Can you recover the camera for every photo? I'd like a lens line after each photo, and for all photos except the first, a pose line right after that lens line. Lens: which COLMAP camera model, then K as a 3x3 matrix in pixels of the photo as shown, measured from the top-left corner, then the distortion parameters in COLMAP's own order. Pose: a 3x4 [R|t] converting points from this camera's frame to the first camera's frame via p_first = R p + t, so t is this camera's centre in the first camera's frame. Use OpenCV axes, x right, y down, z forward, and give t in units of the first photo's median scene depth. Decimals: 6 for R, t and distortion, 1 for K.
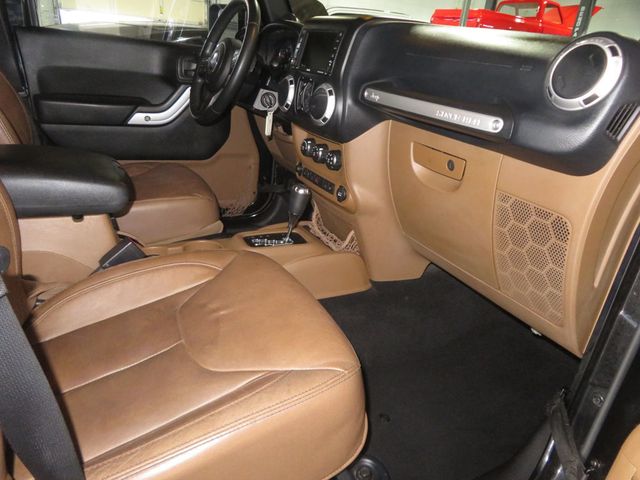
lens RADIAL K [[459.9, 0, 320.0], [0, 459.9, 240.0], [0, 0, 1]] dist [-0.001576, -0.003834]
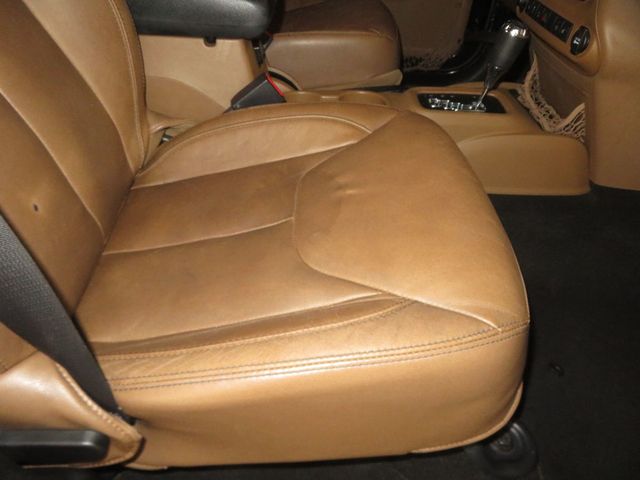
lens RADIAL K [[459.9, 0, 320.0], [0, 459.9, 240.0], [0, 0, 1]] dist [-0.001576, -0.003834]
pose [[0.898299, 0.237821, -0.369459, 0.023744], [-0.122607, 0.943130, 0.308988, 0.007061], [0.421932, -0.232265, 0.876371, 0.230805]]
